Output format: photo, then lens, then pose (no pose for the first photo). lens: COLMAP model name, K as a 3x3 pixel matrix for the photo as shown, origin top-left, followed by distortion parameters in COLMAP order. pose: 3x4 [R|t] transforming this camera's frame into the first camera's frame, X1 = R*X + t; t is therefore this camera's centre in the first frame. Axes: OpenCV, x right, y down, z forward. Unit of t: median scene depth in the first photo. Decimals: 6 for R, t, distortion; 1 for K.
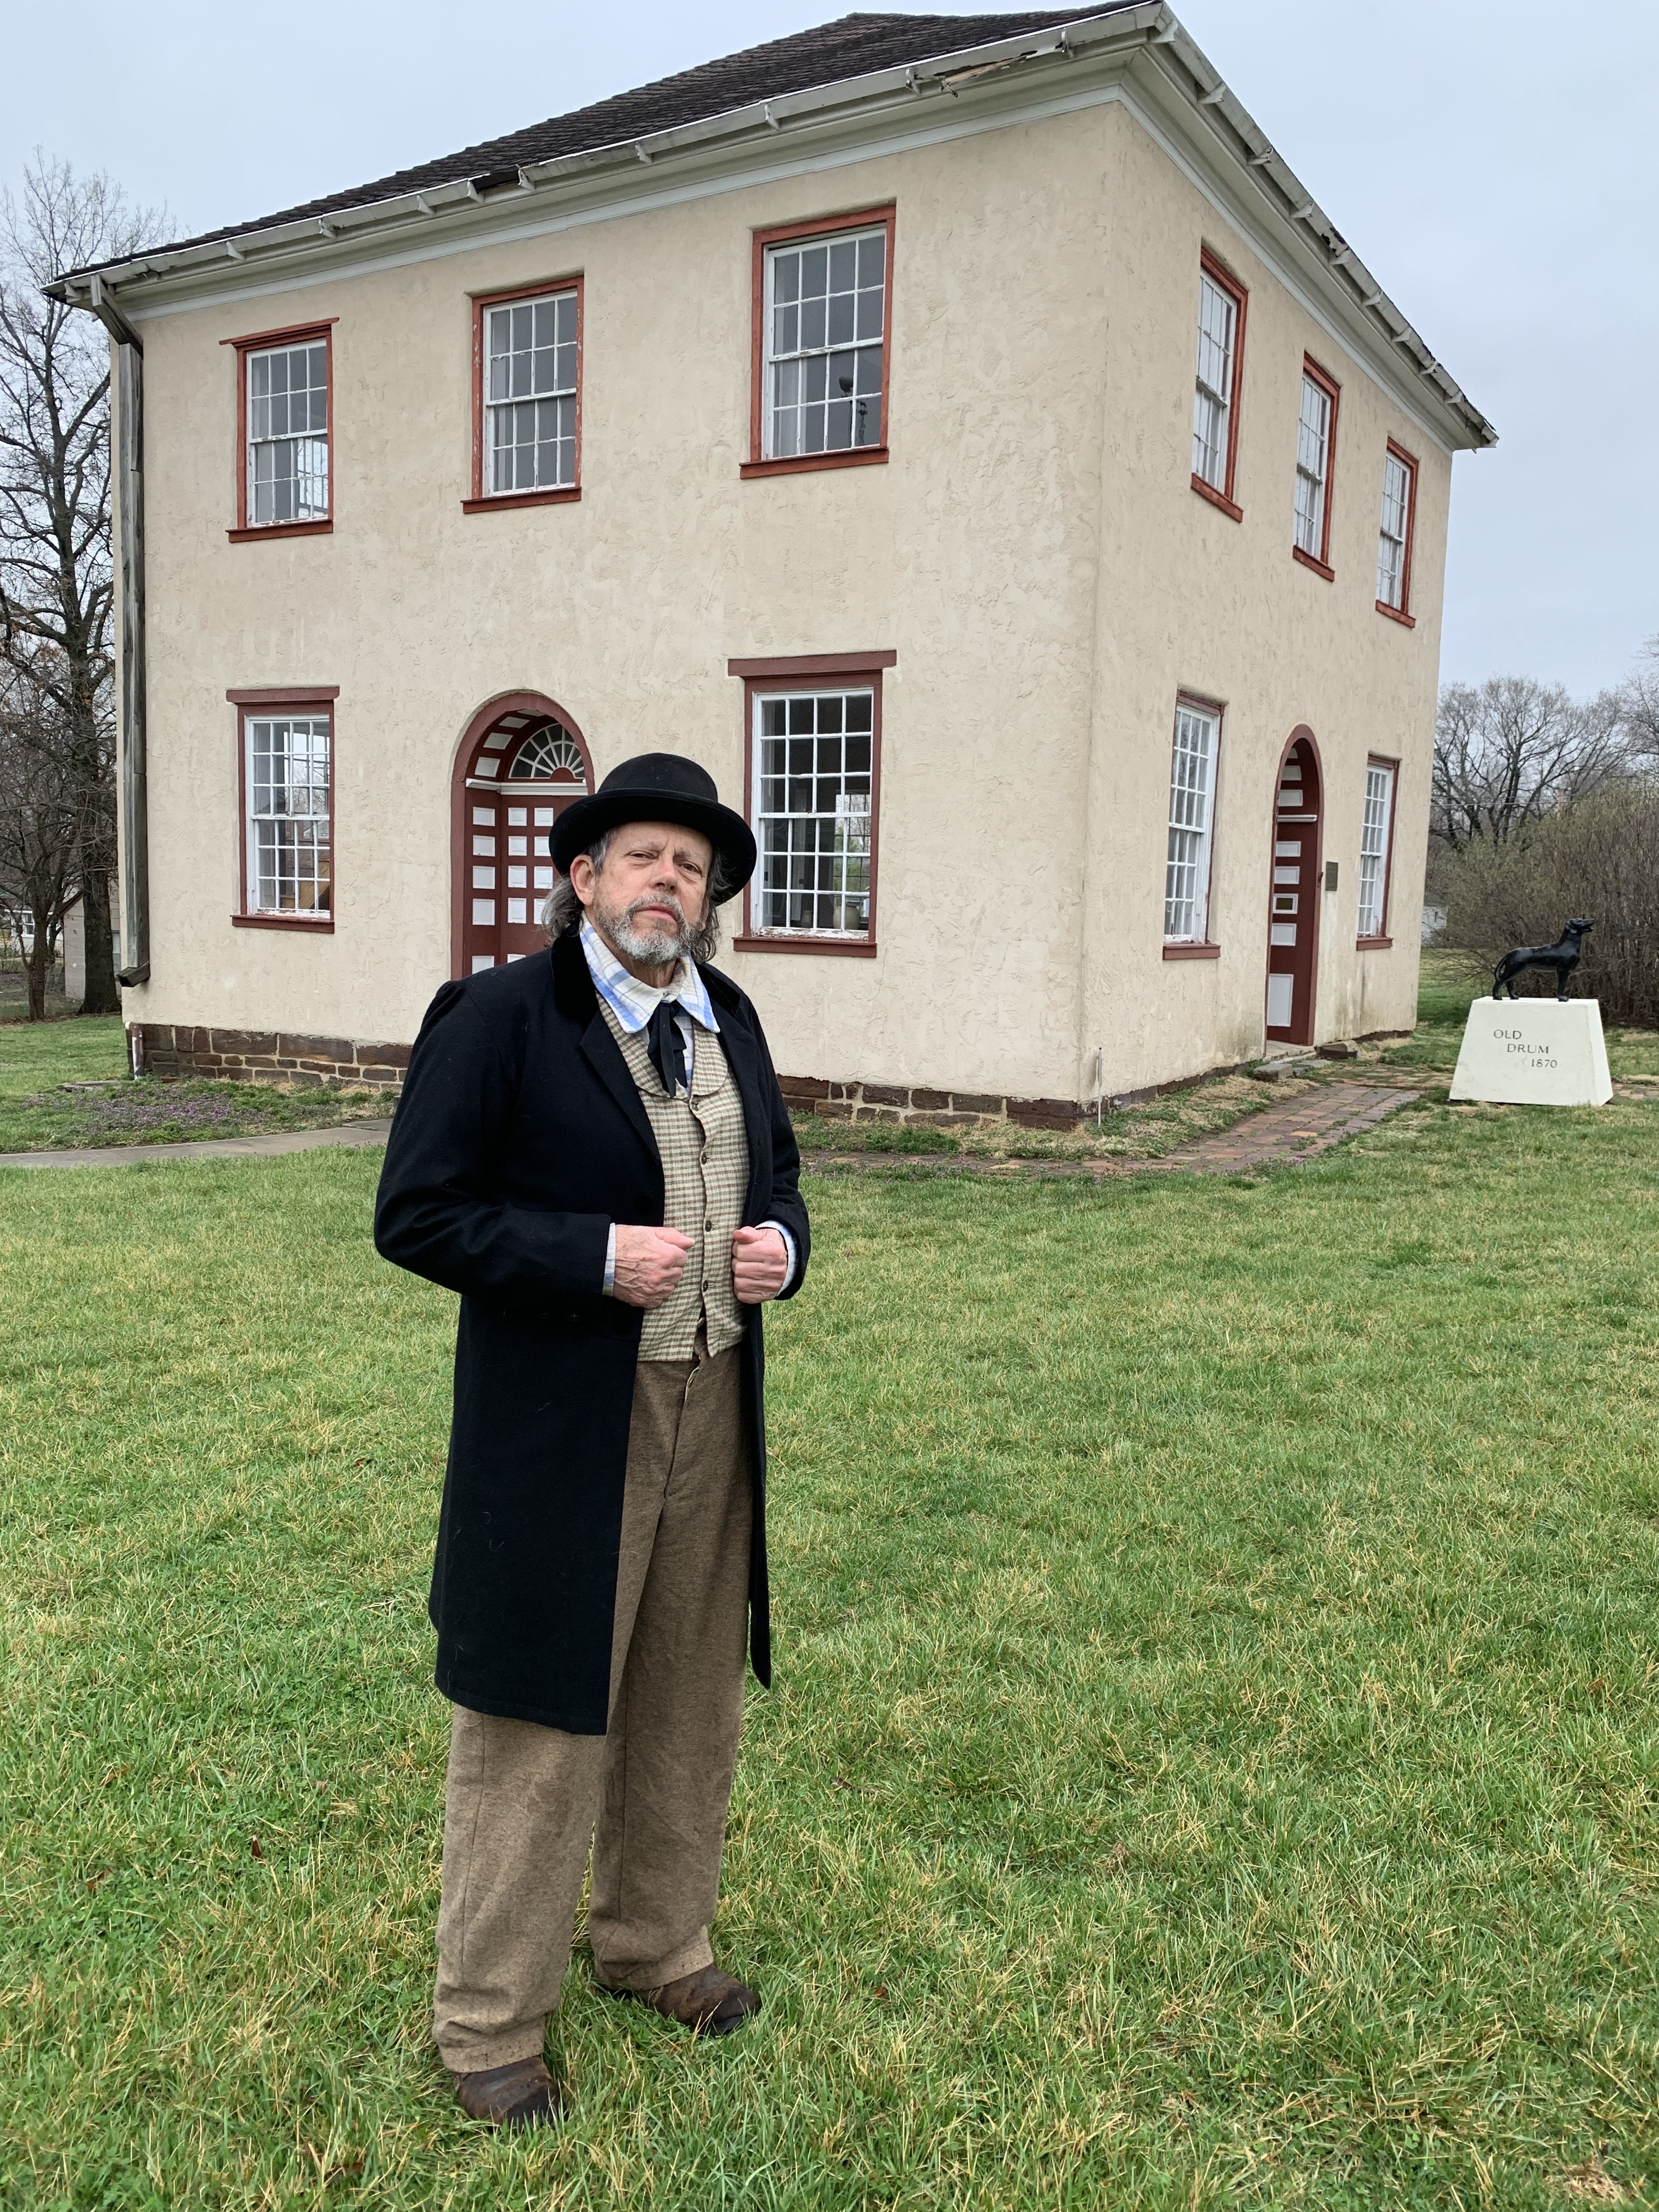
lens RADIAL K [[1709.0, 0, 830.5], [0, 1709.0, 1106.3], [0, 0, 1]] dist [0.018732, -0.030162]
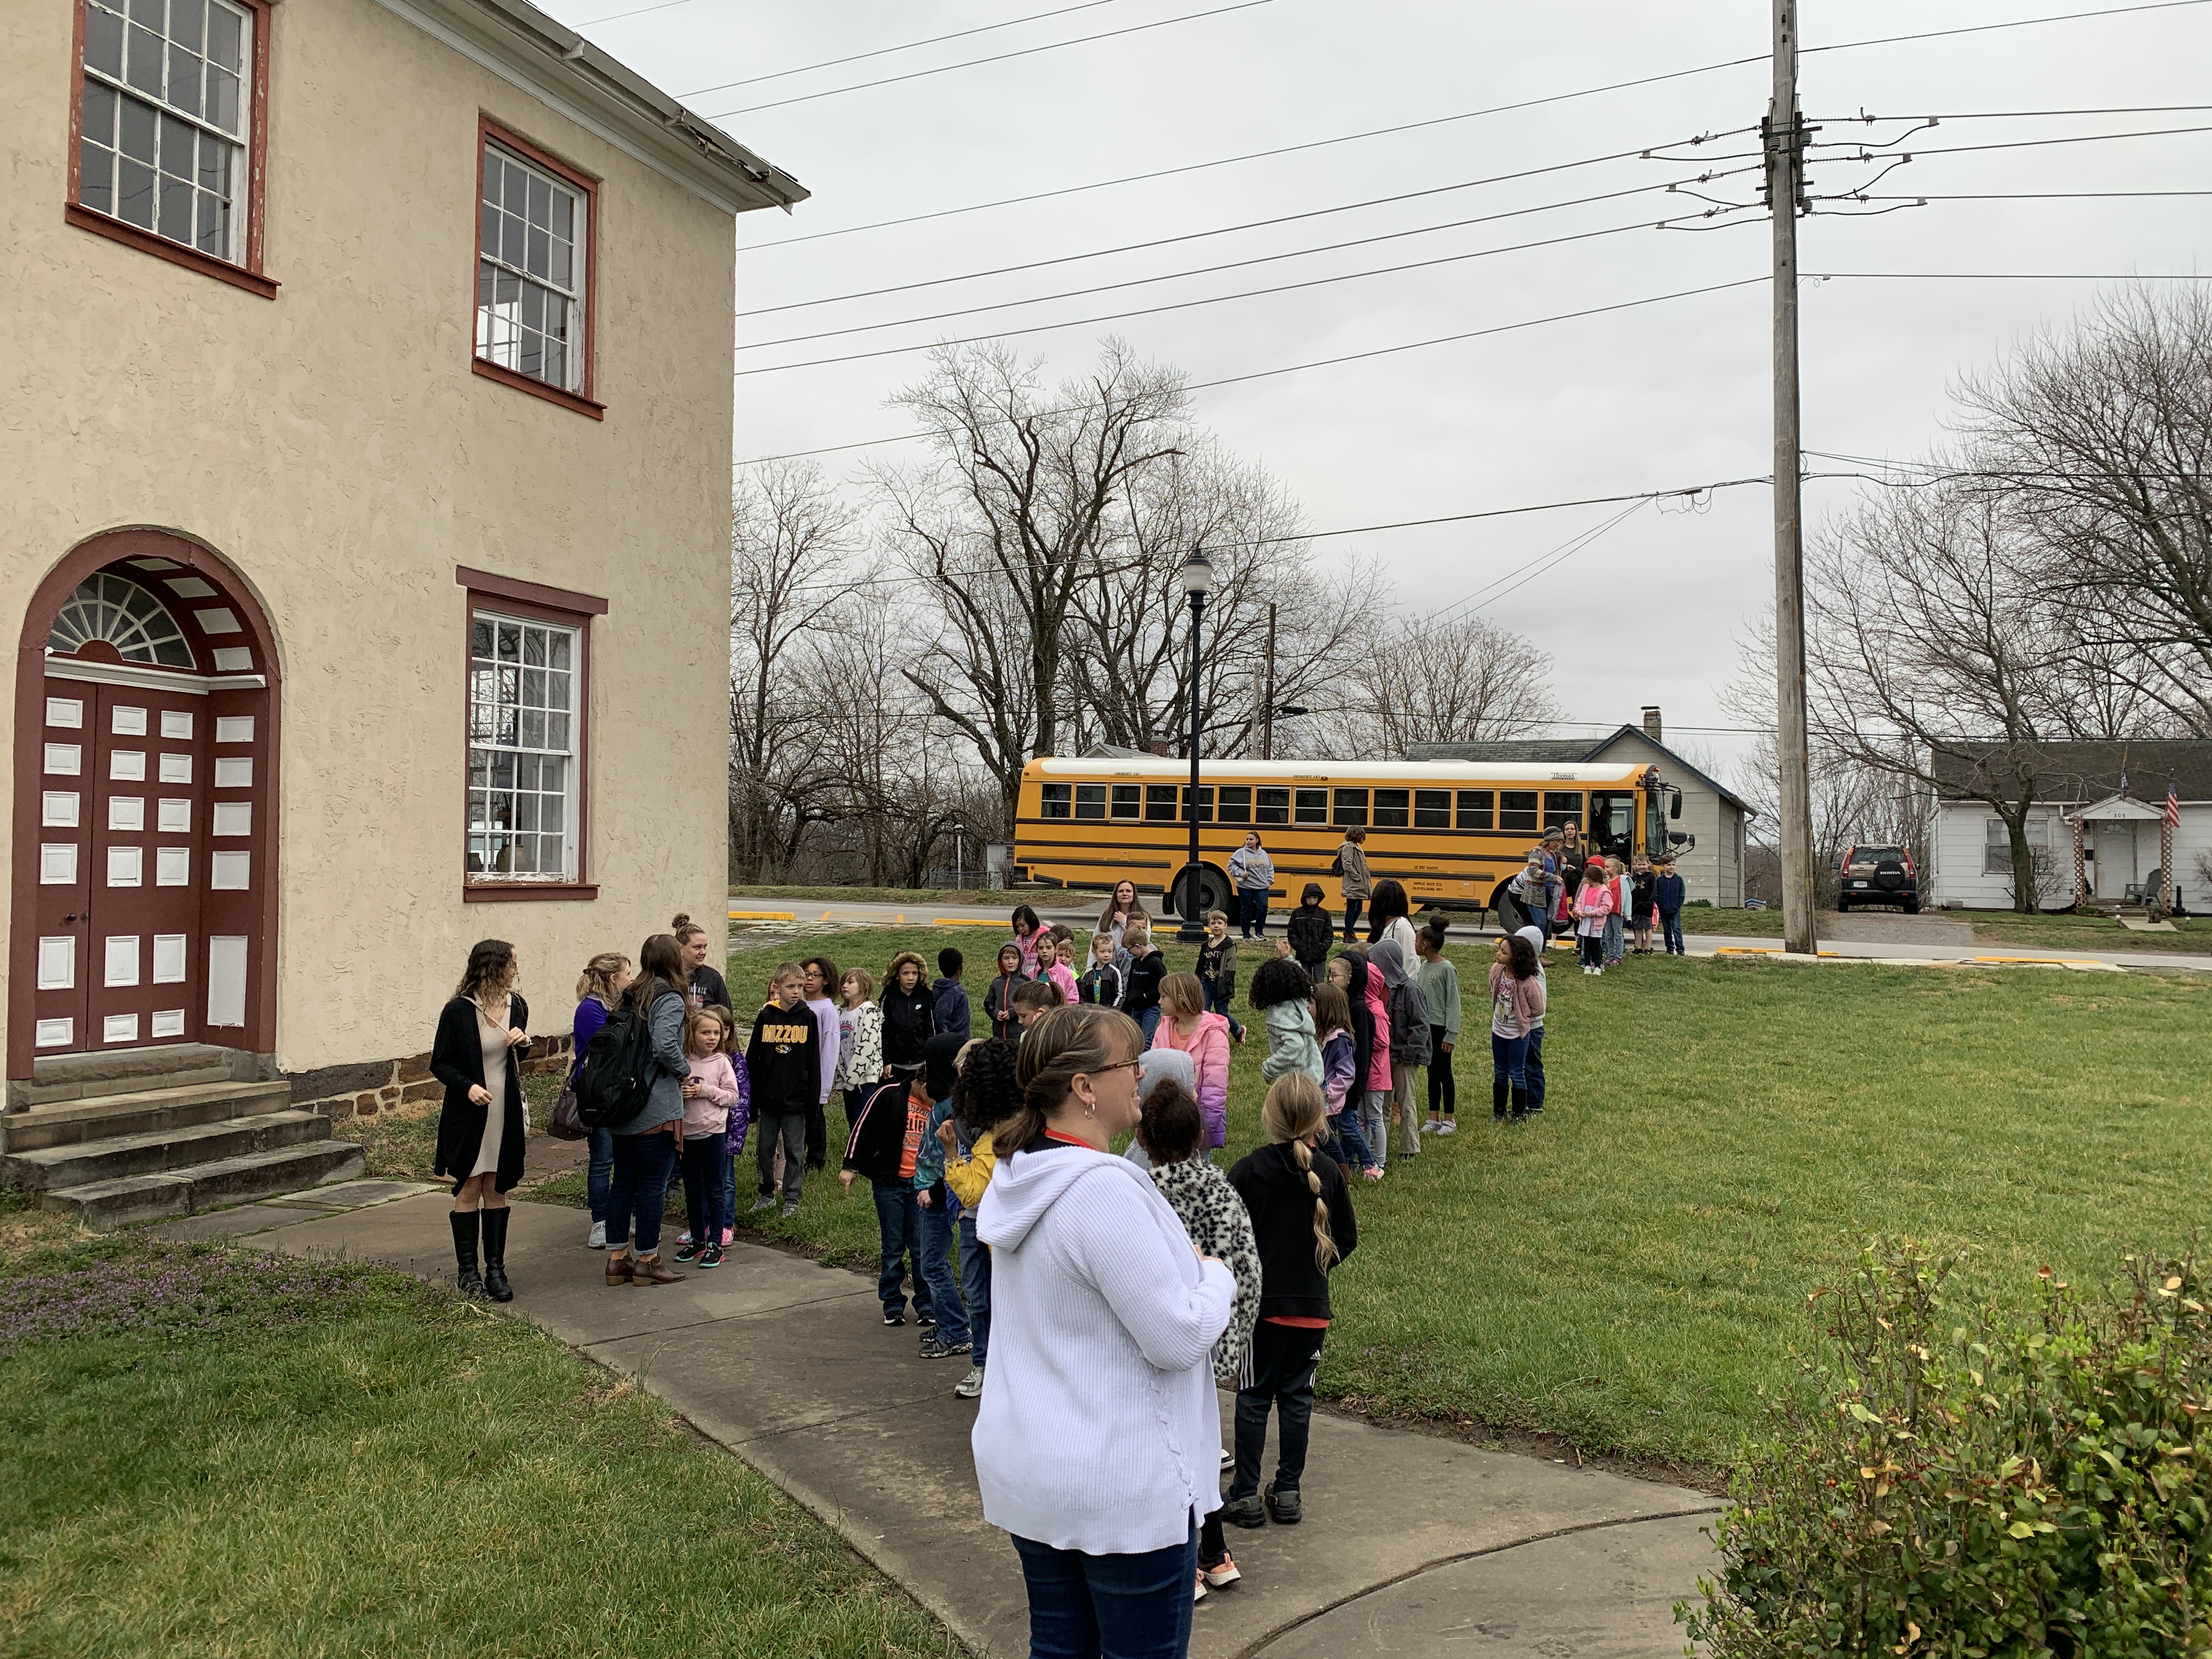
lens RADIAL K [[1709.0, 0, 1101.4], [0, 1709.0, 812.9], [0, 0, 1]] dist [0.018732, -0.030162]
pose [[-0.166184, 0.005431, 0.986080, -0.975736], [0.121429, 0.992487, 0.014998, -0.113700], [-0.978590, 0.122231, -0.165595, 0.855179]]
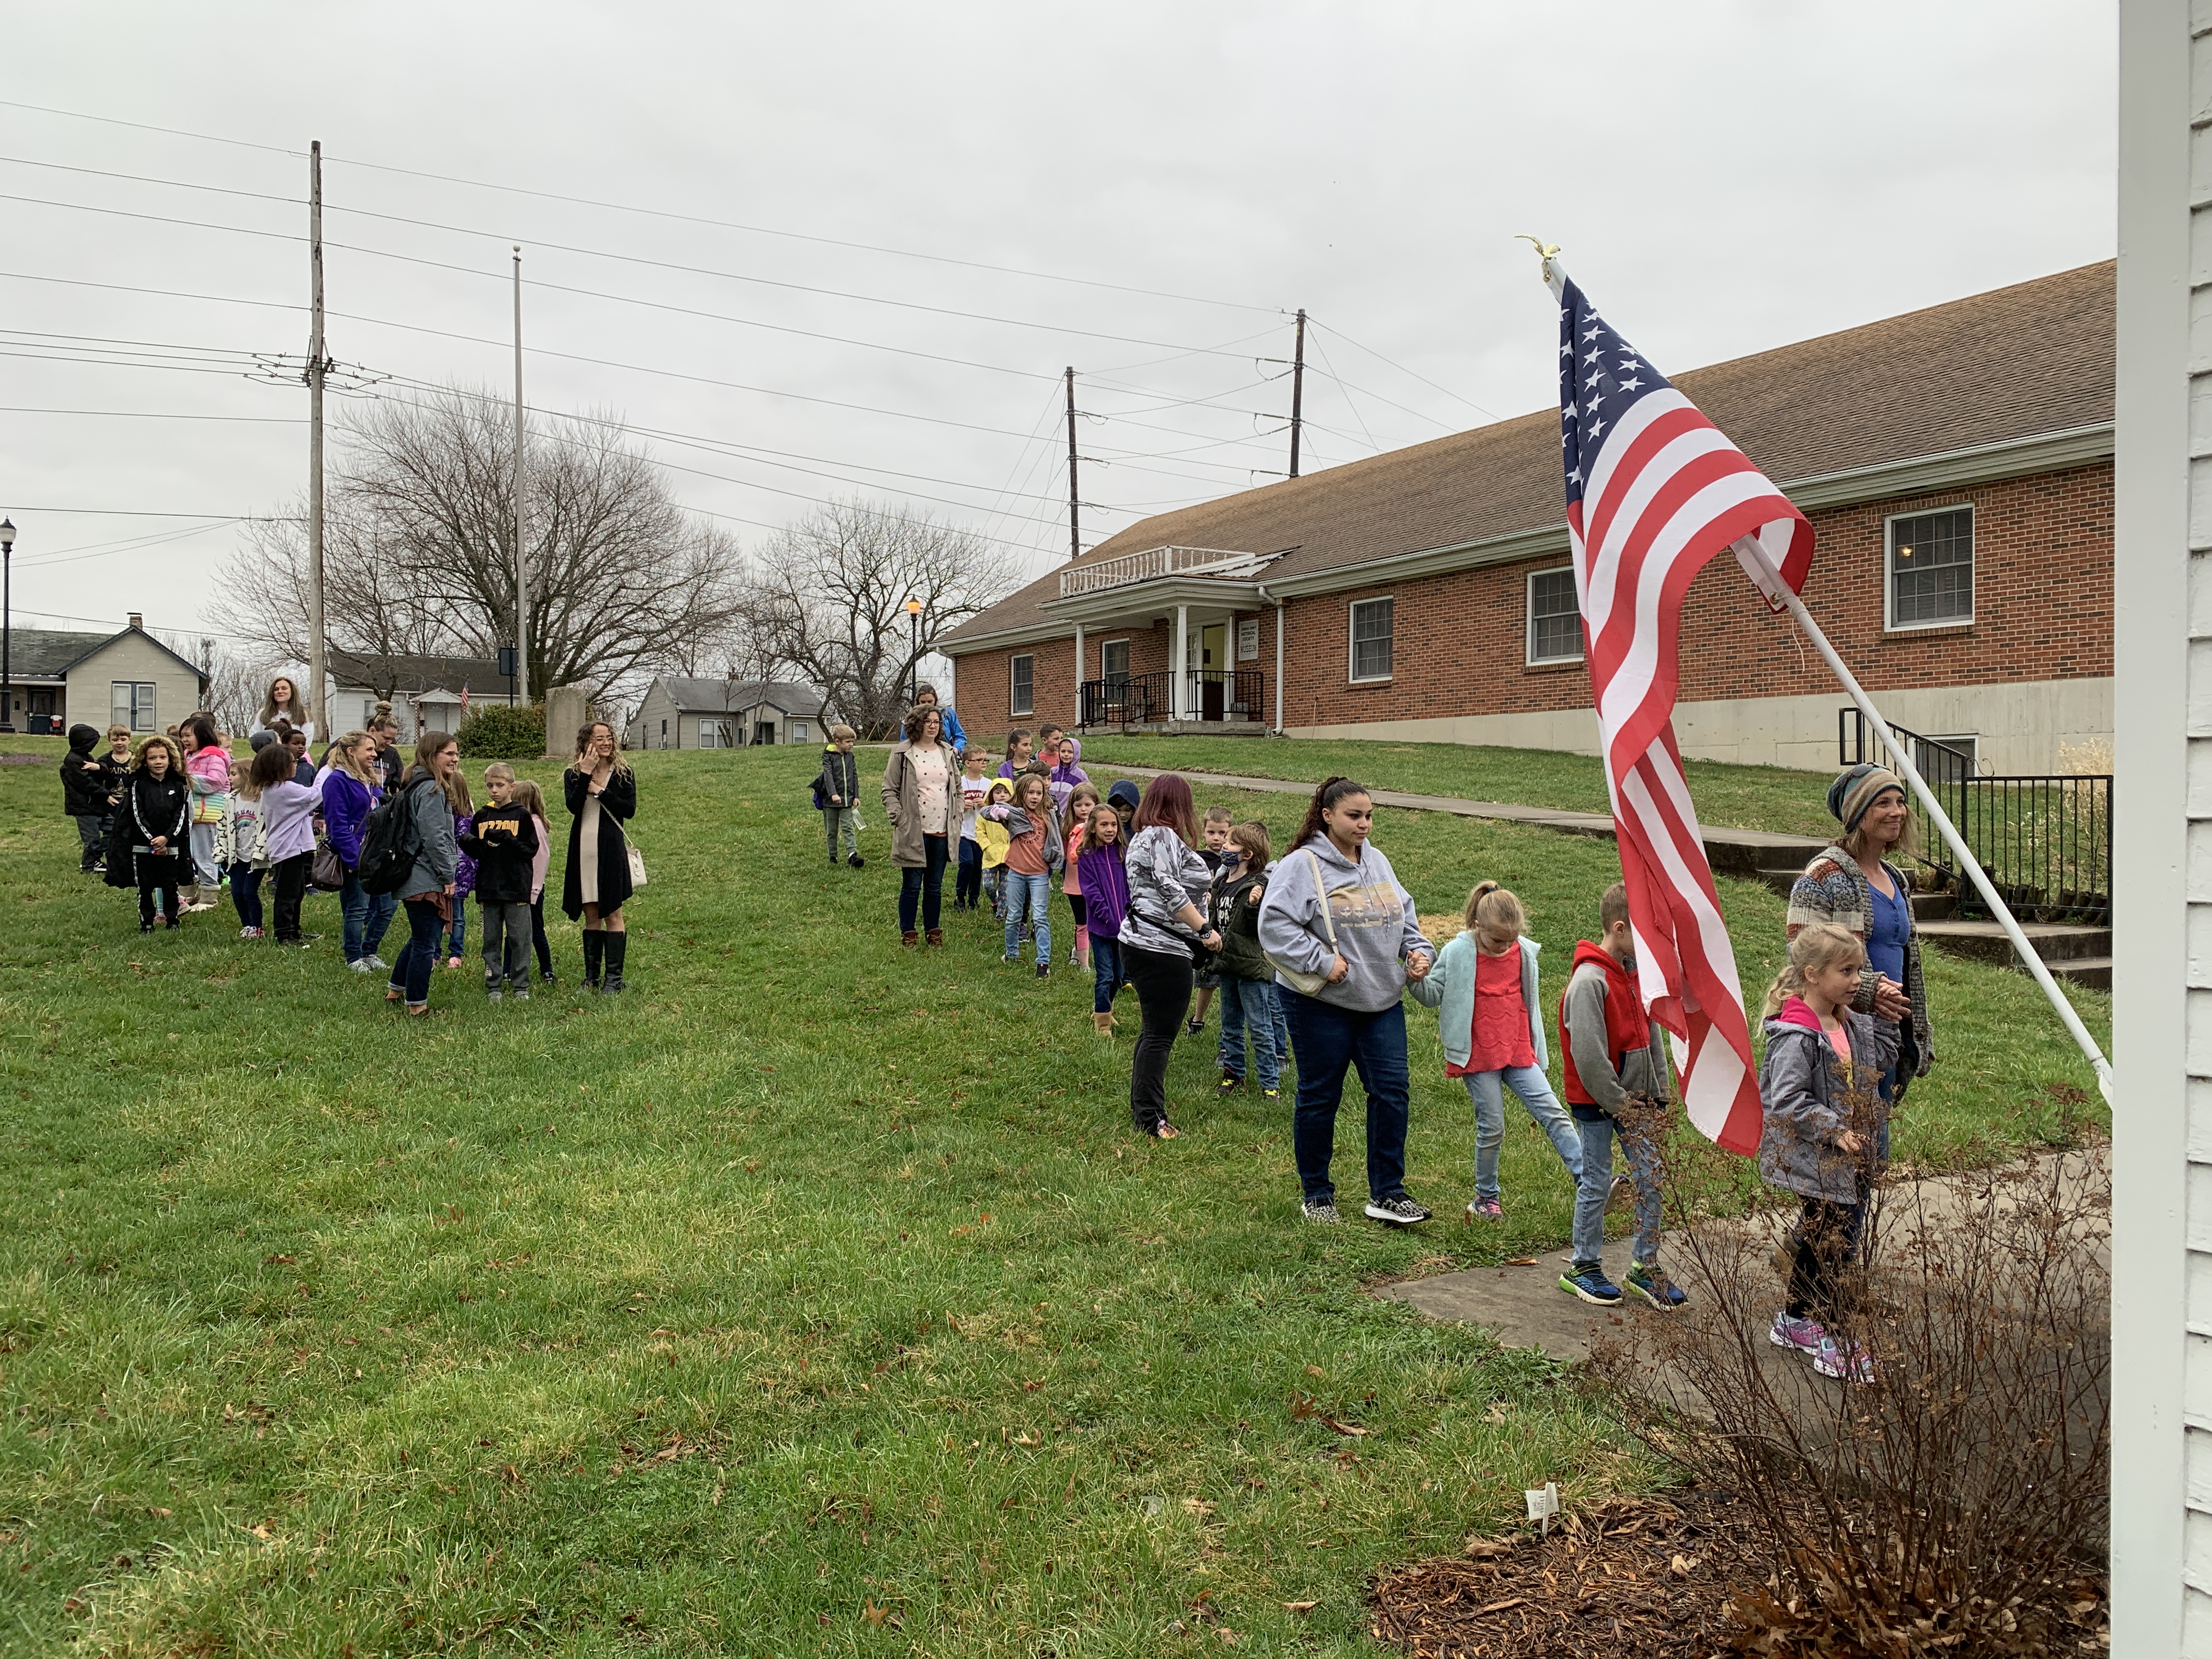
lens RADIAL K [[1709.0, 0, 1101.2], [0, 1709.0, 823.1], [0, 0, 1]] dist [0.018732, -0.030162]
pose [[-0.887230, -0.044849, 0.459142, -5.108508], [0.026504, 0.988664, 0.147788, -0.336584], [-0.460565, 0.143291, -0.875984, 4.771022]]
